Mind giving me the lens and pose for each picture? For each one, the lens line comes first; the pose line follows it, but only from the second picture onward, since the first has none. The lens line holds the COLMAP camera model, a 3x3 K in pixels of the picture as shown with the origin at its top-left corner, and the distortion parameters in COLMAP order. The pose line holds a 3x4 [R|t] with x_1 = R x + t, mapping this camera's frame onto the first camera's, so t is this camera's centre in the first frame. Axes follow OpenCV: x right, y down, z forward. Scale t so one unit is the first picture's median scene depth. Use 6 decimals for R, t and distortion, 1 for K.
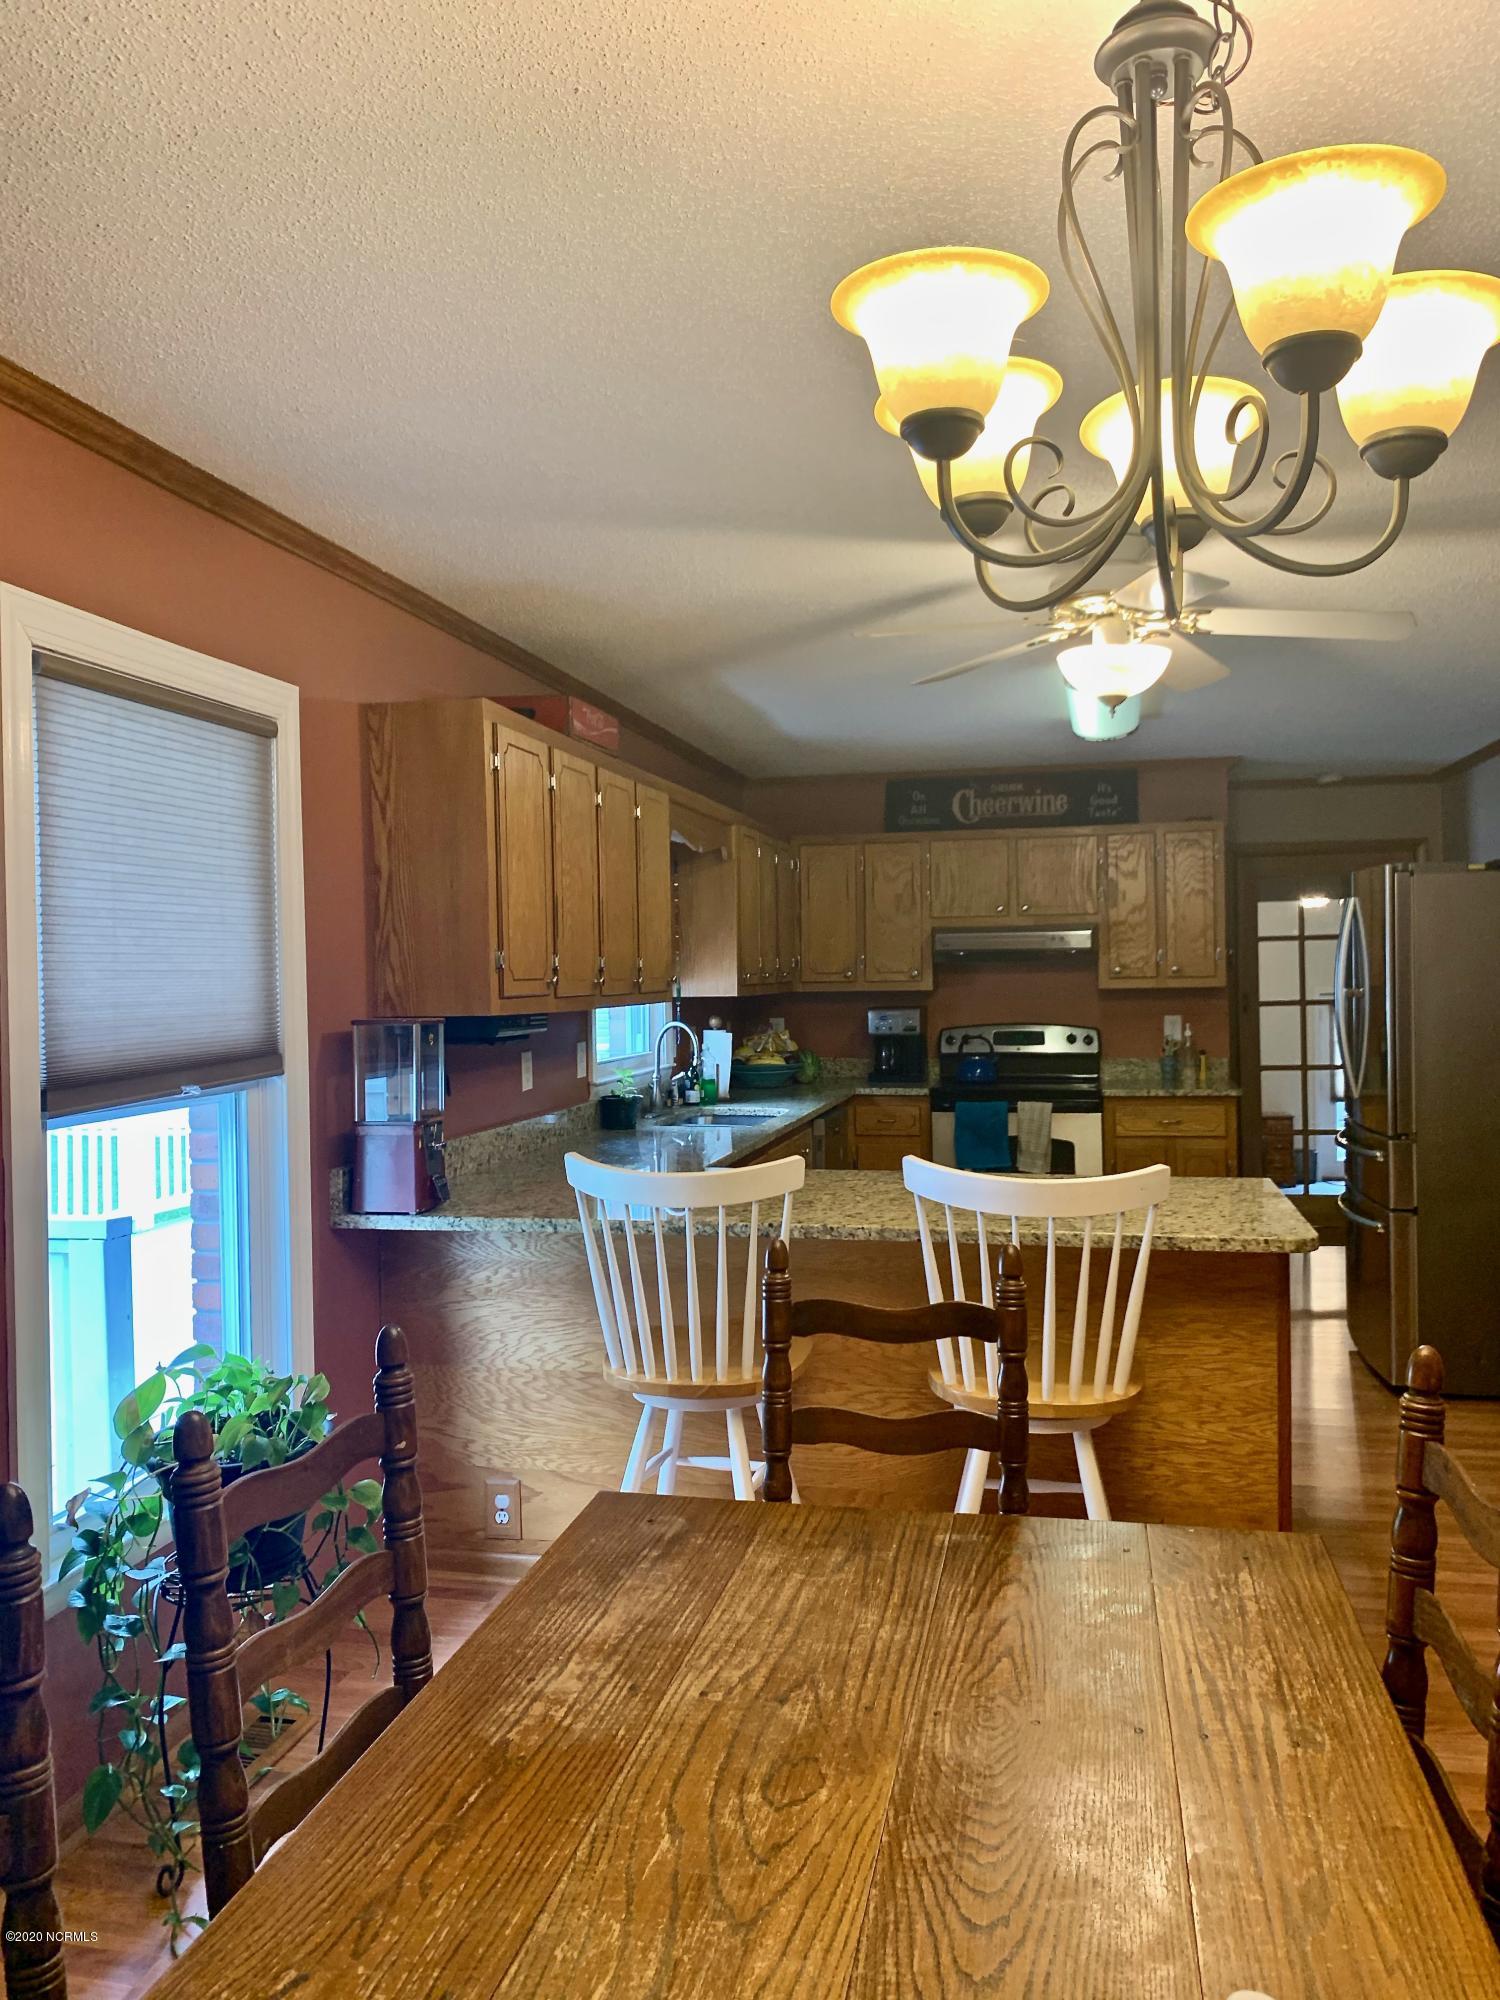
lens RADIAL K [[1550.9, 0, 762.0], [0, 1550.9, 989.9], [0, 0, 1]] dist [0.187057, -0.192150]
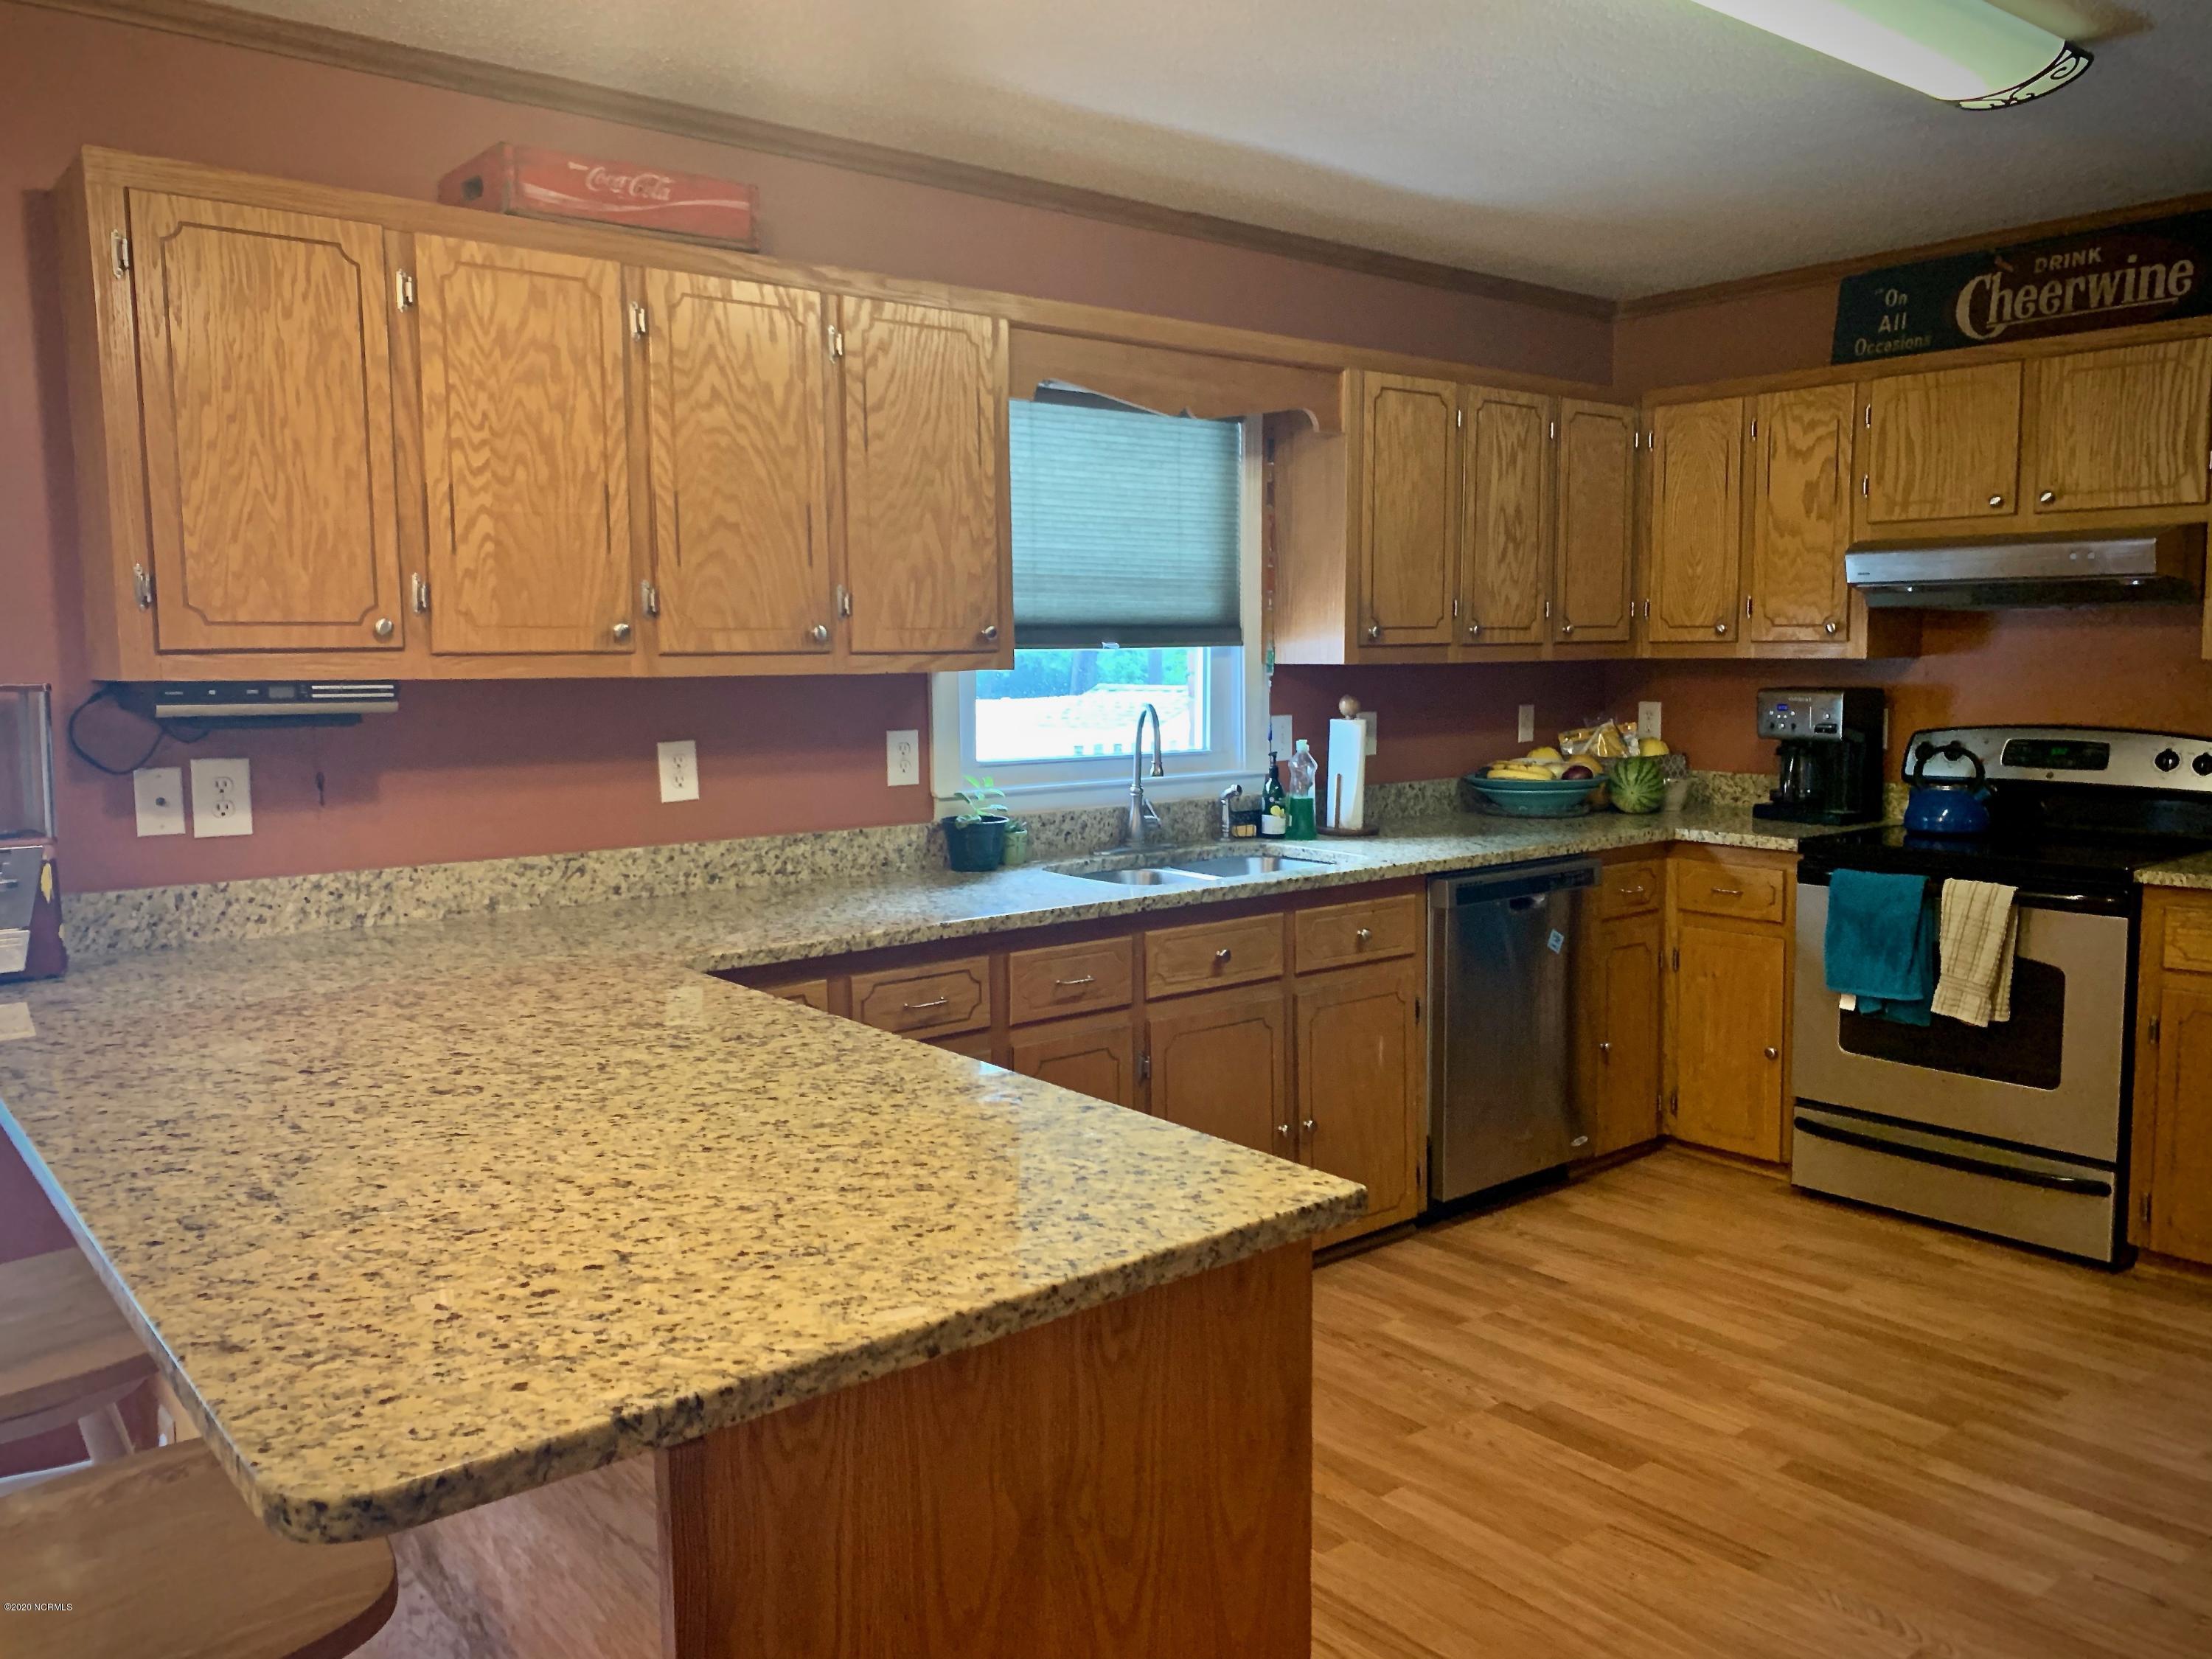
lens RADIAL K [[1689.0, 0, 1106.0], [0, 1689.0, 829.5], [0, 0, 1]] dist [-0.002309, -0.002074]
pose [[0.771040, 0.076706, -0.632150, 0.307327], [-0.010953, 0.994169, 0.107275, -0.000900], [0.636692, -0.075789, 0.767384, 0.406501]]
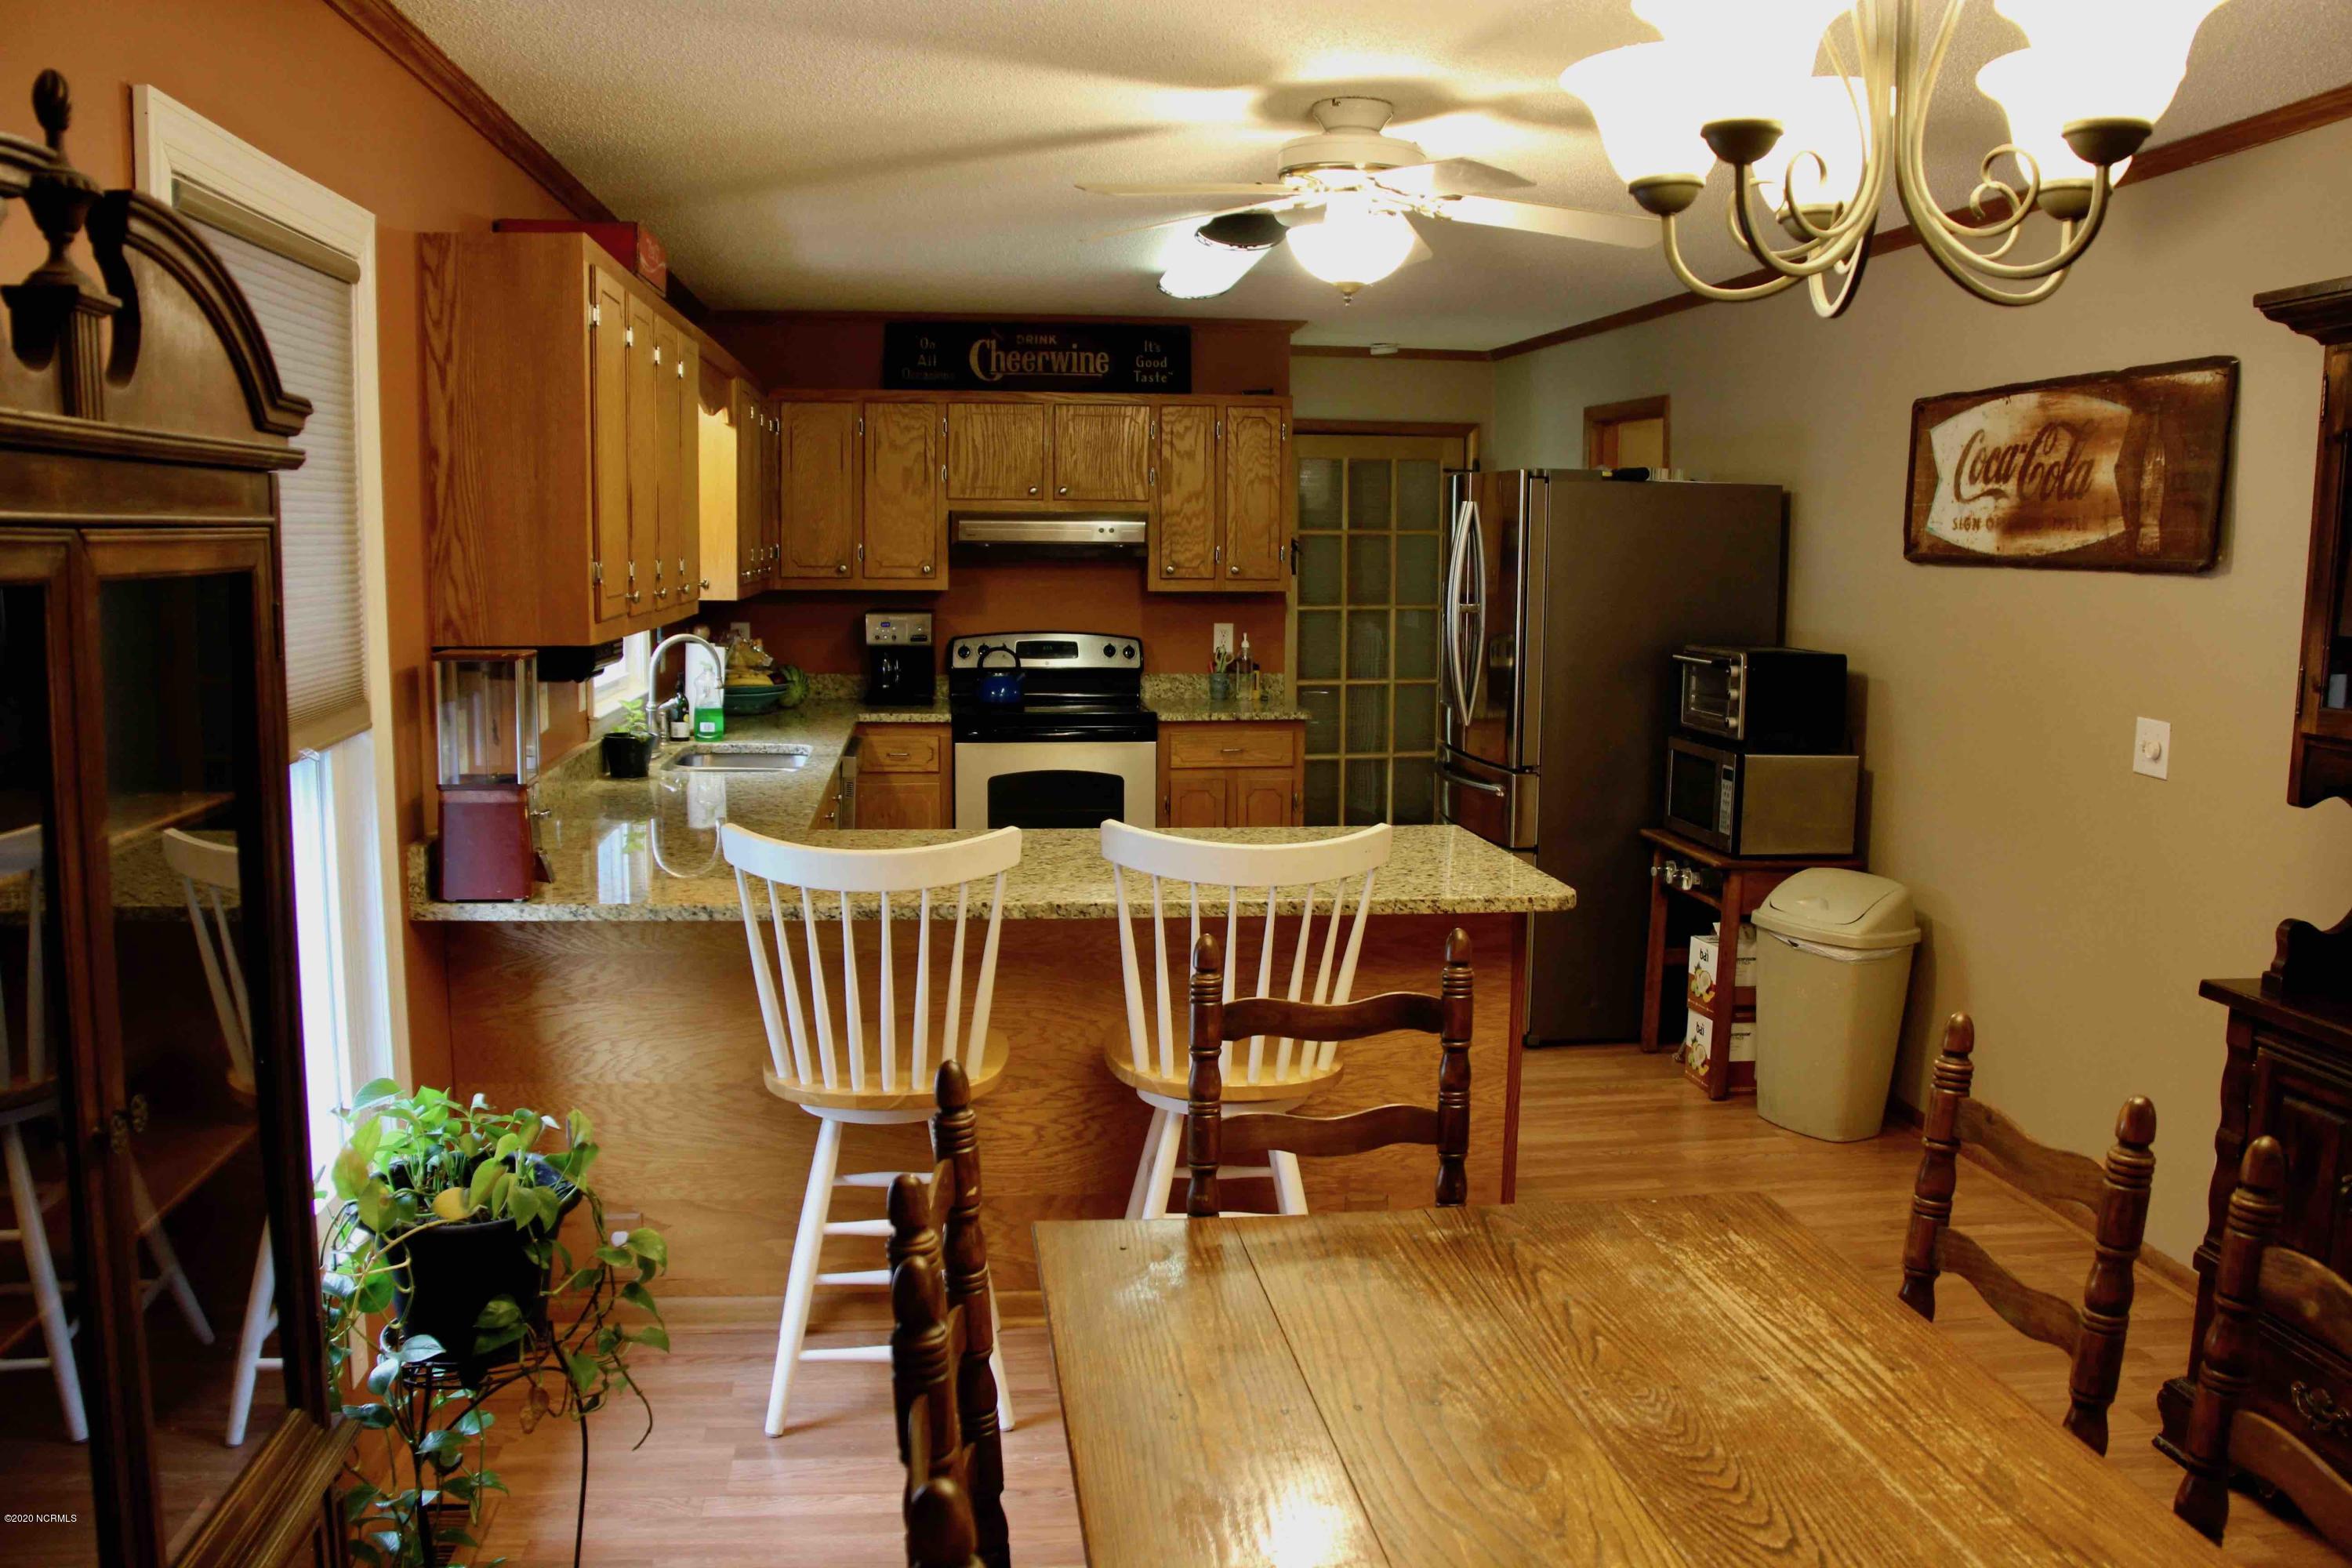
lens RADIAL K [[2000.7, 0, 1176.0], [0, 2000.7, 784.0], [0, 0, 1]] dist [-0.189404, 0.355520]
pose [[0.947827, -0.016631, 0.318351, -0.116457], [-0.018784, 0.993989, 0.107855, -0.014549], [-0.318231, -0.108208, 0.941817, -0.013749]]
